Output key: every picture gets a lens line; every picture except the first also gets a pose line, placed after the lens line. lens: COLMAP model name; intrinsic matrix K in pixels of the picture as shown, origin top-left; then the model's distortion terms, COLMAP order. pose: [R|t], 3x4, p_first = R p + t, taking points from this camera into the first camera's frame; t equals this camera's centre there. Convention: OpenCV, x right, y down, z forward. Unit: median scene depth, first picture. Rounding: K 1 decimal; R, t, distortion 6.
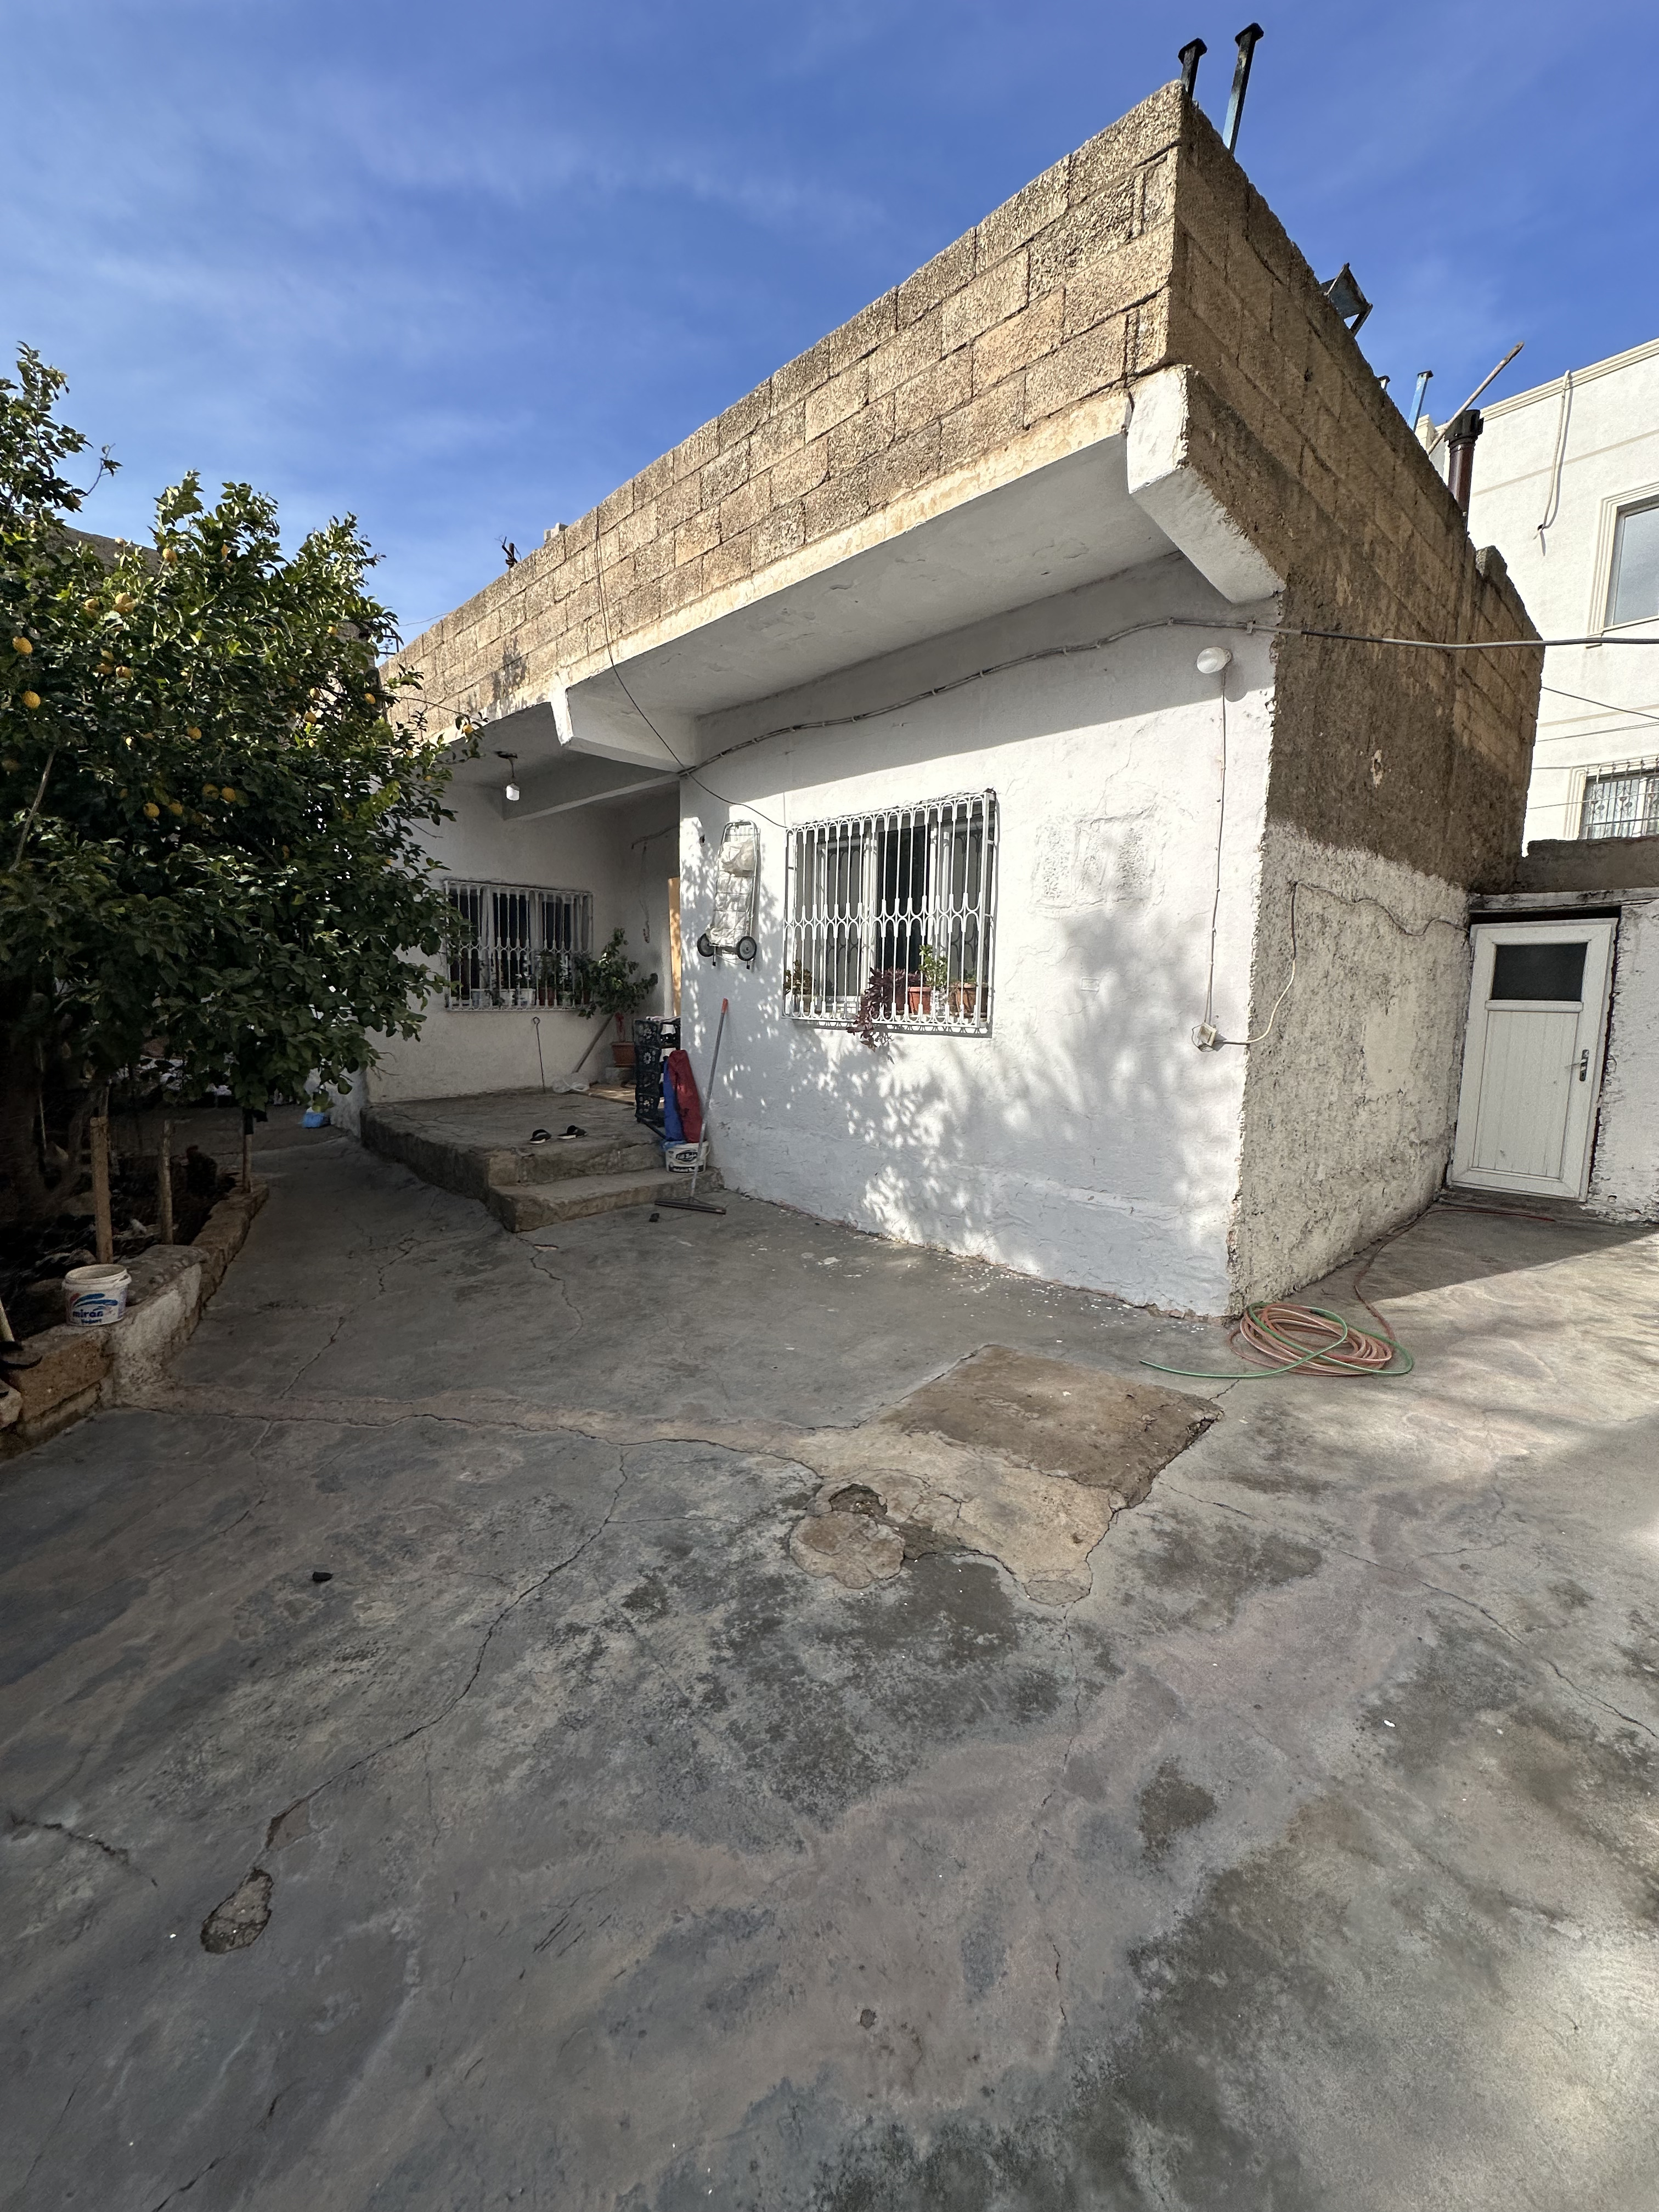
lens RADIAL K [[881.8, 0, 830.9], [0, 881.8, 1105.4], [0, 0, 1]] dist [-0.007708, 0.001602]
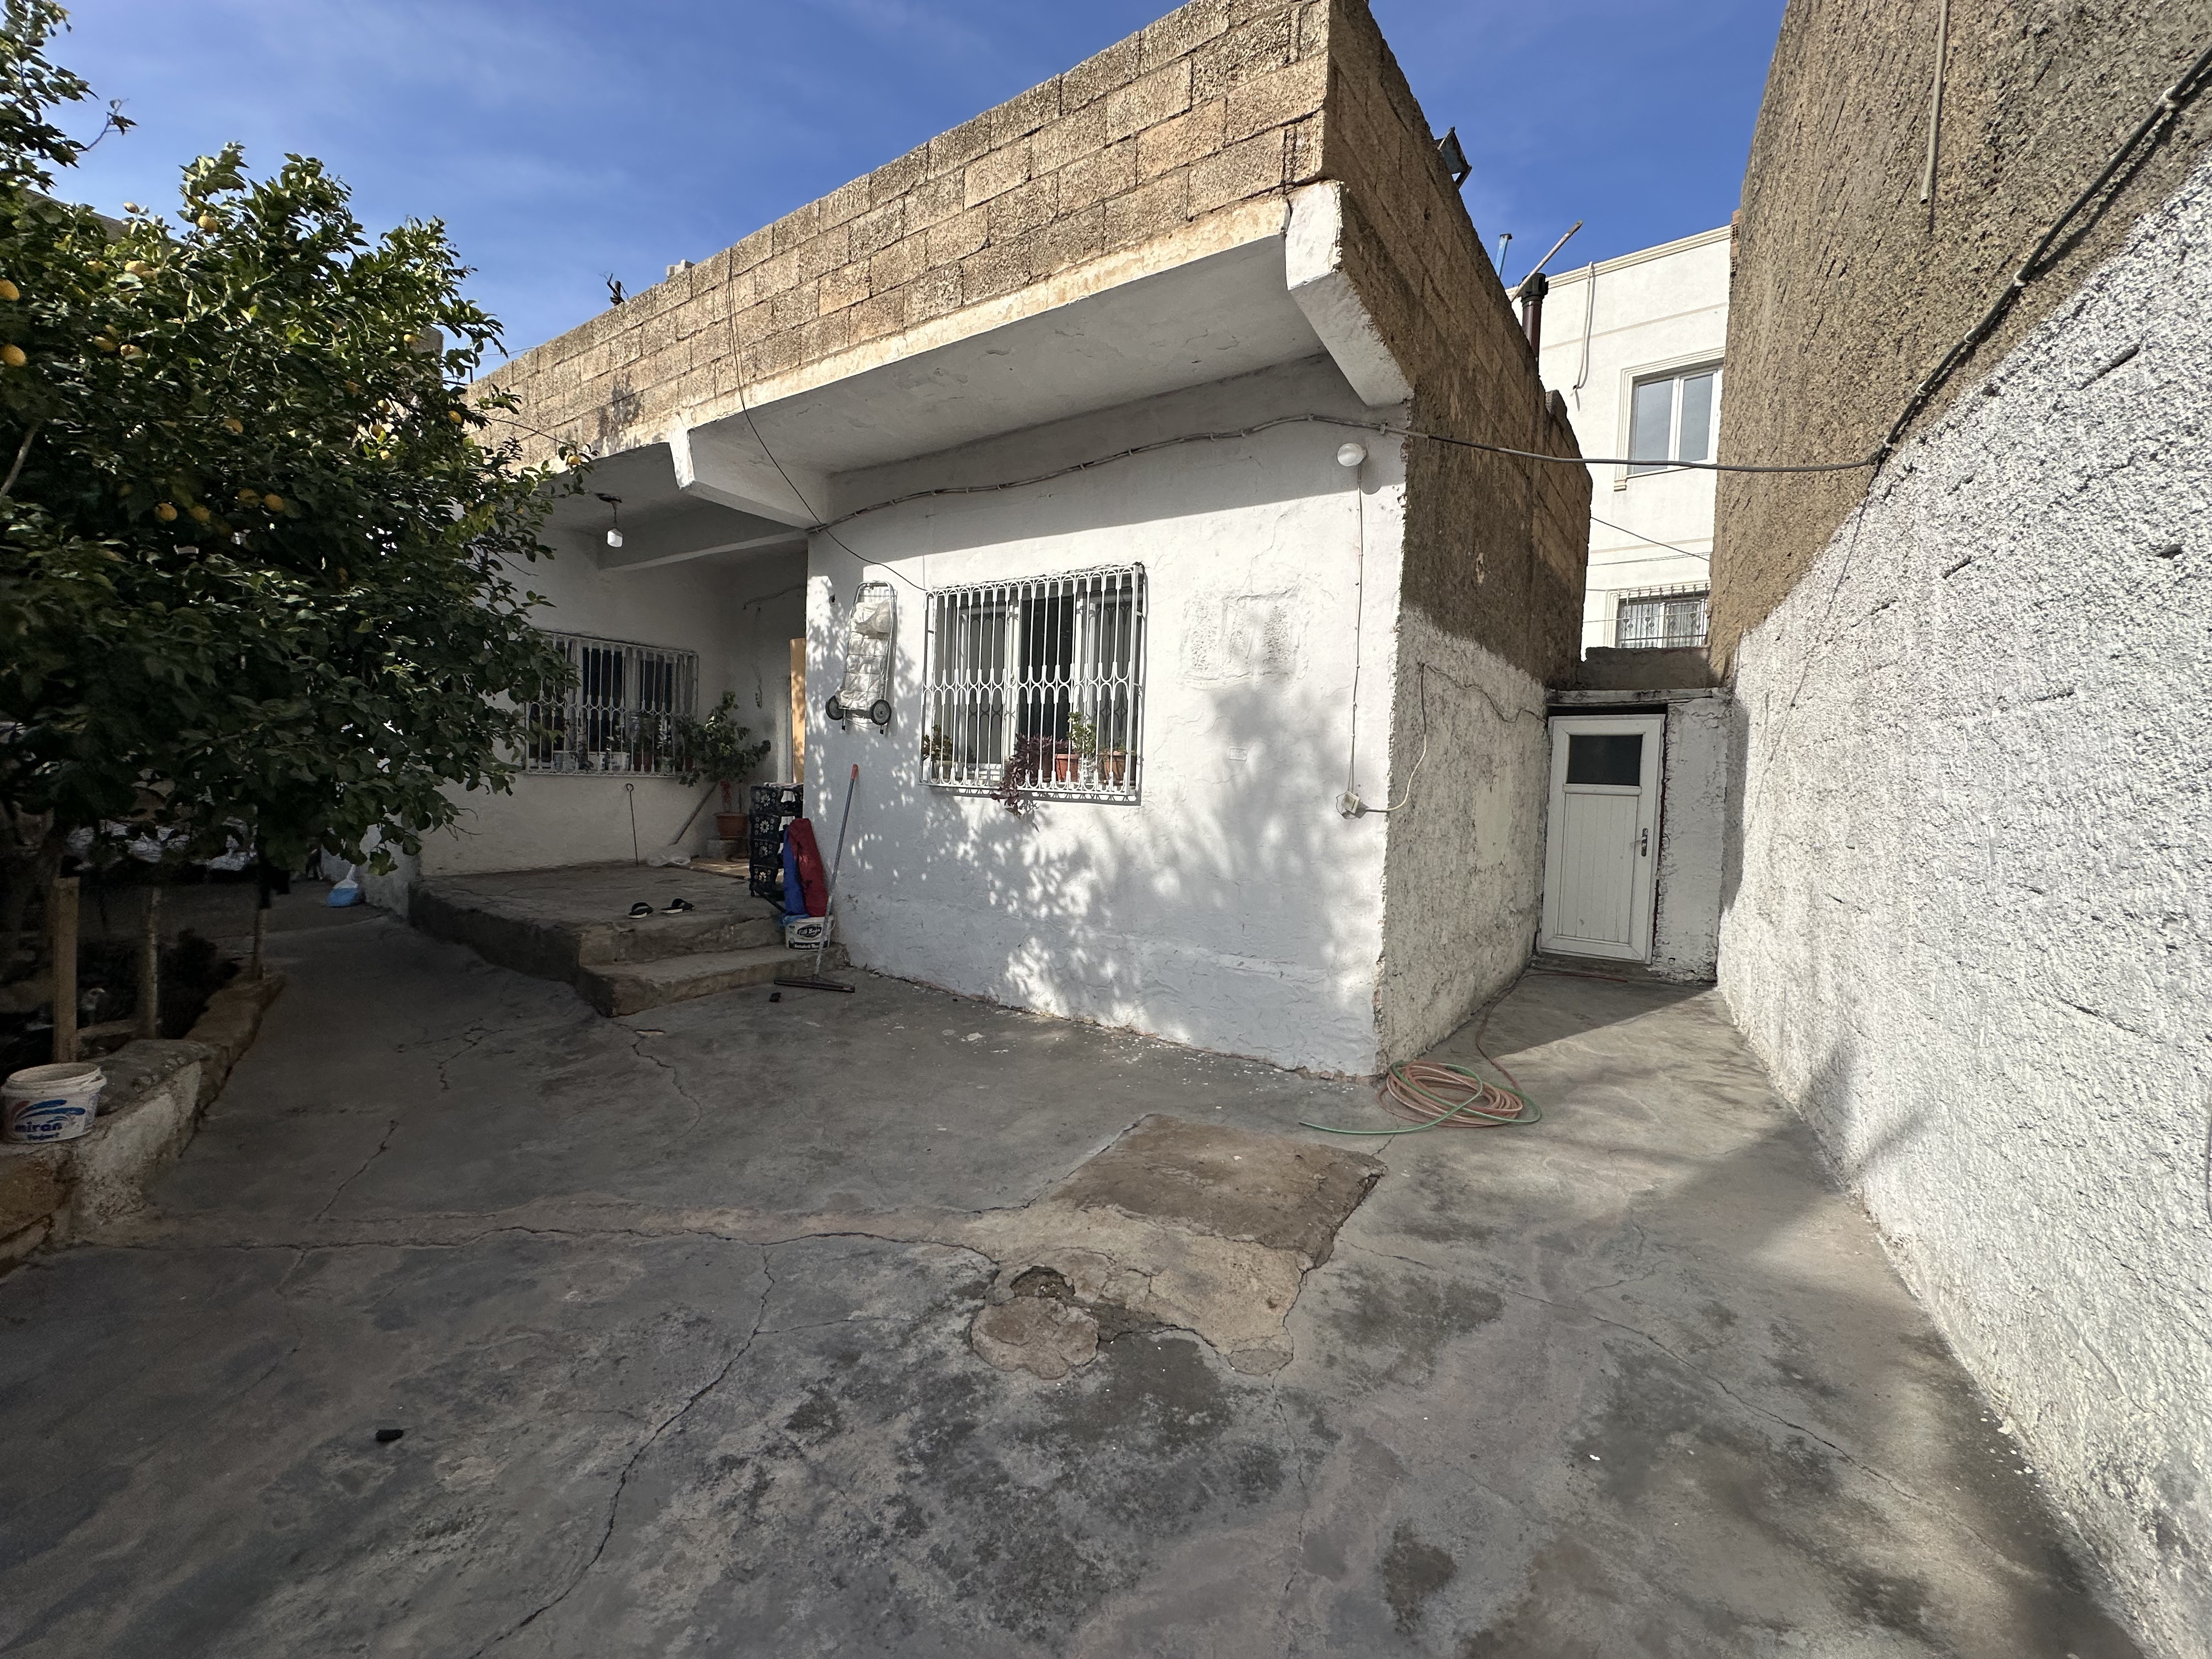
lens RADIAL K [[885.0, 0, 1104.8], [0, 885.0, 830.2], [0, 0, 1]] dist [-0.004033, 0.001042]
pose [[0.981424, 0.012906, 0.191418, -0.054679], [0.000124, 0.997692, -0.067905, 0.021364], [-0.191853, 0.066667, 0.979157, 0.025544]]
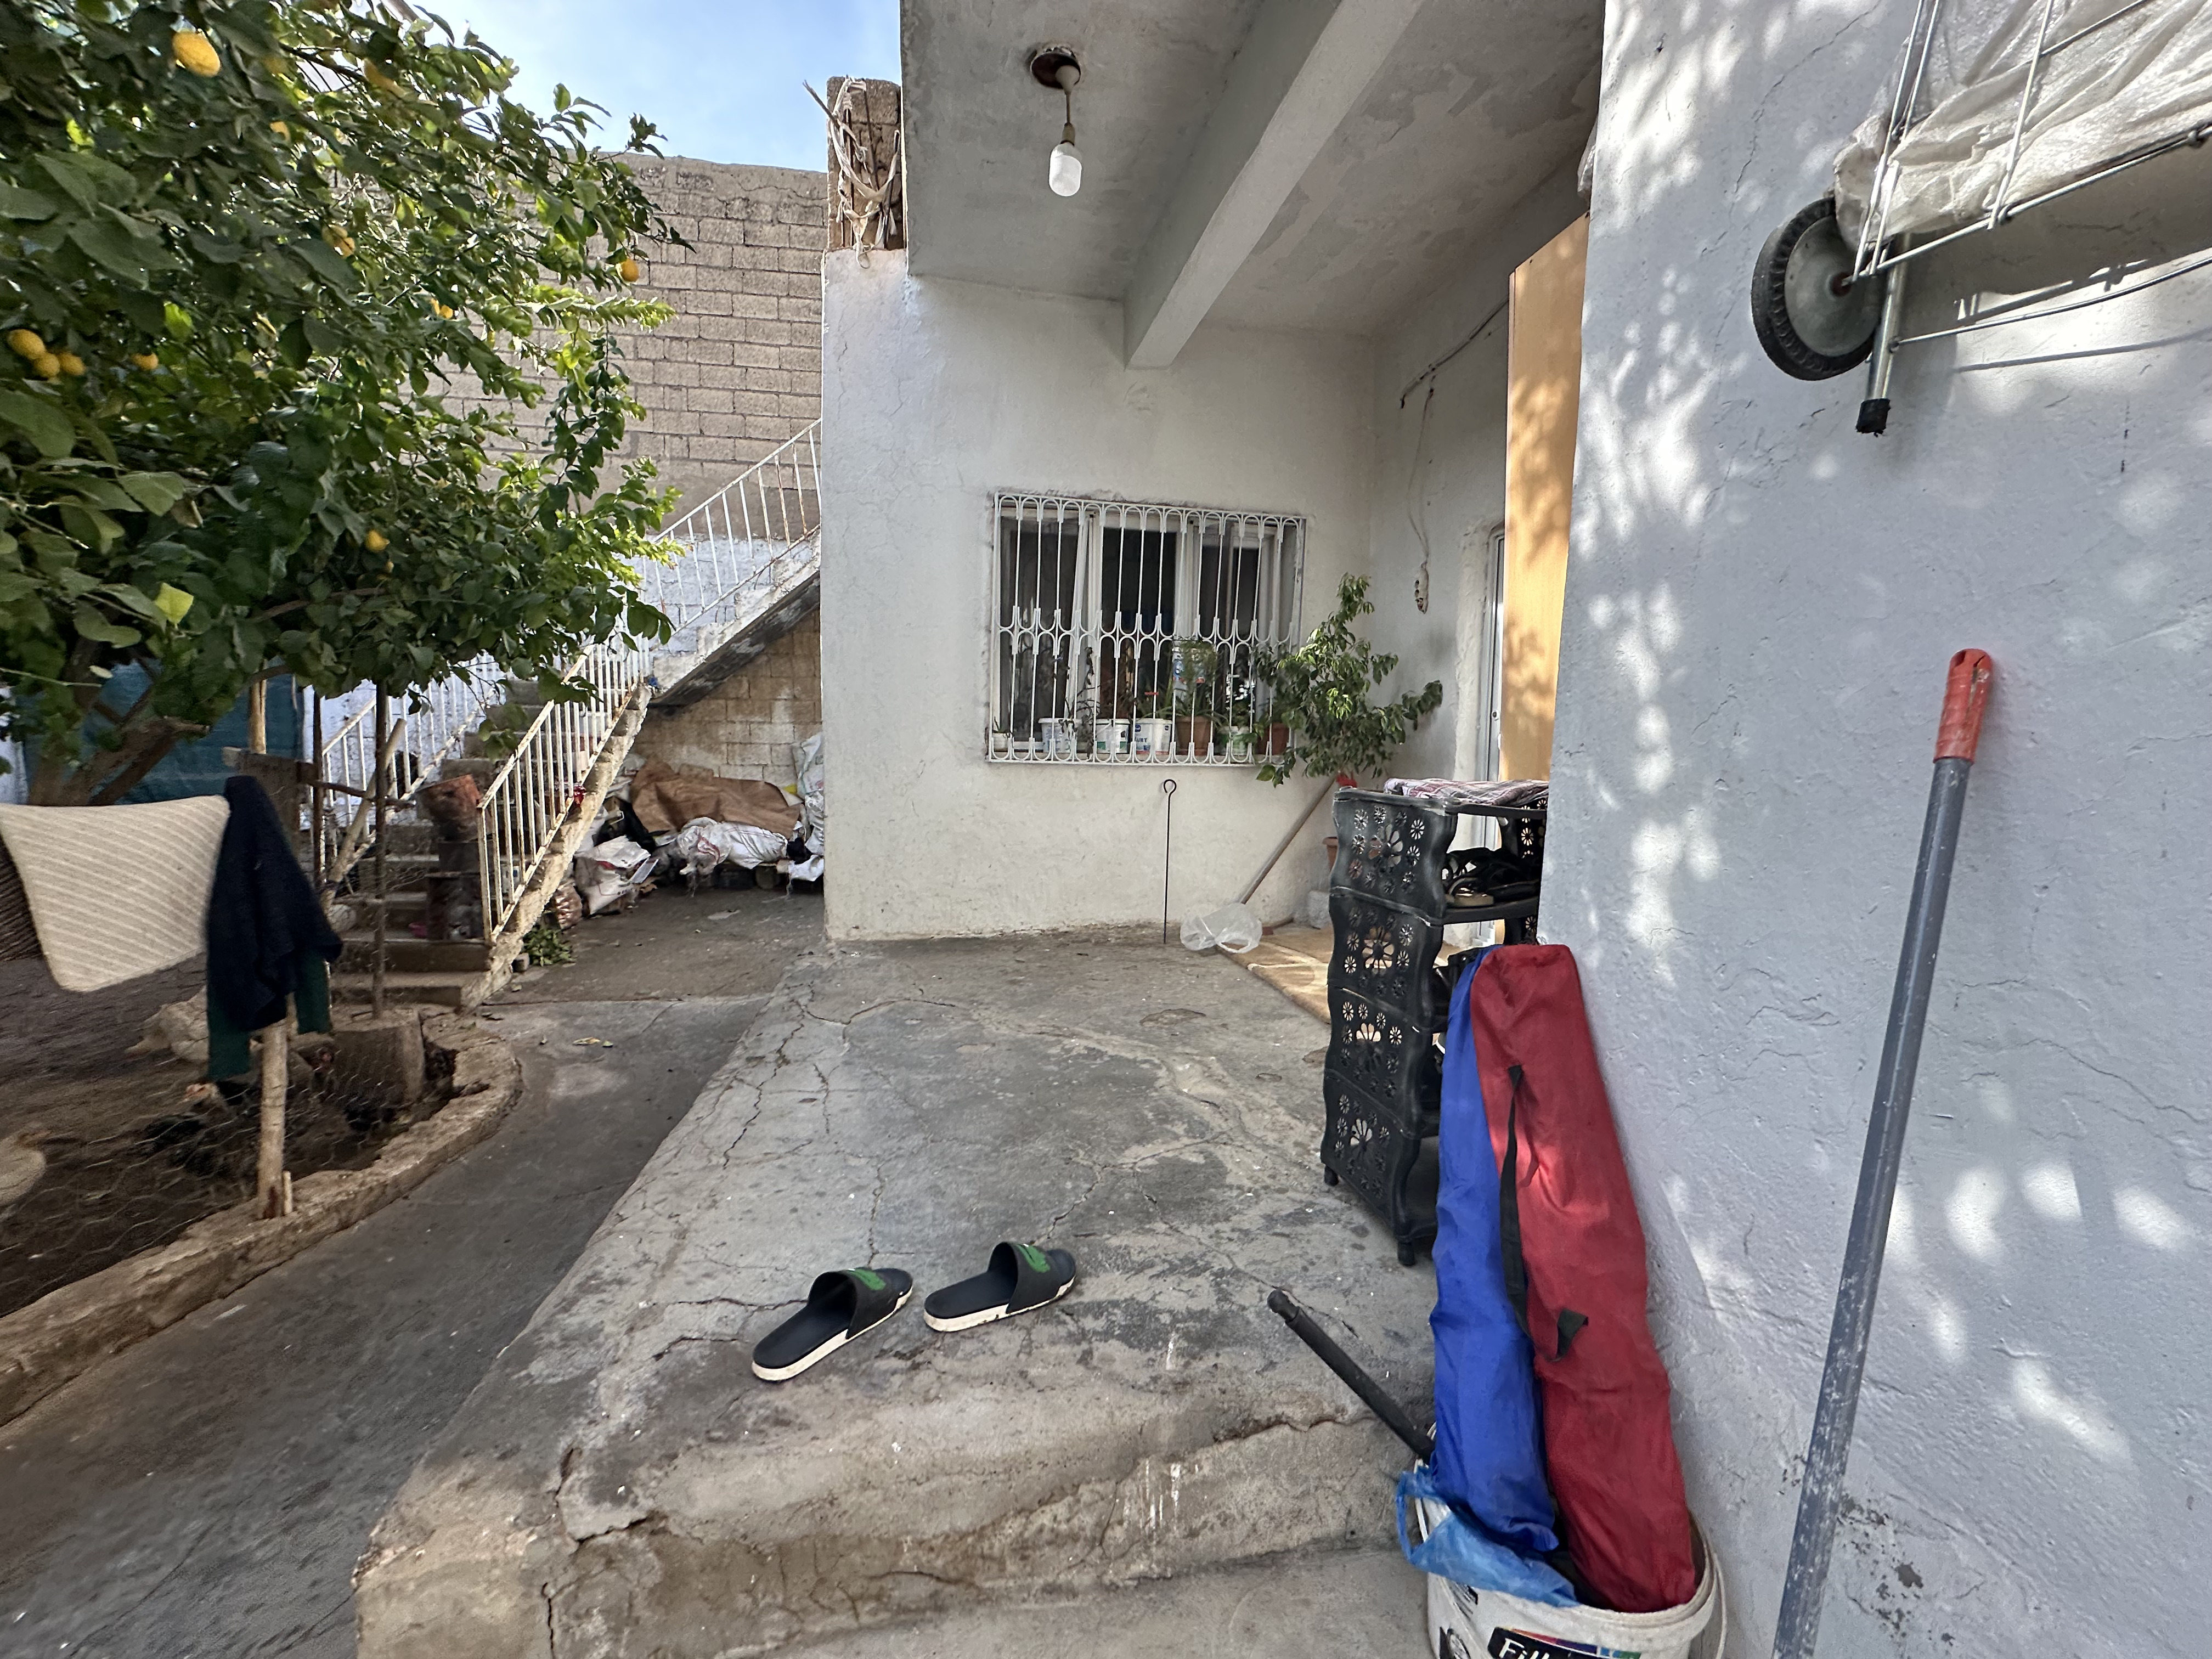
lens RADIAL K [[886.2, 0, 1099.5], [0, 886.2, 832.4], [0, 0, 1]] dist [-0.002400, 0.001134]
pose [[0.848702, 0.052099, -0.526299, -0.232265], [-0.076665, 0.996744, -0.024959, -0.116709], [0.523286, 0.061531, 0.849933, 1.186014]]
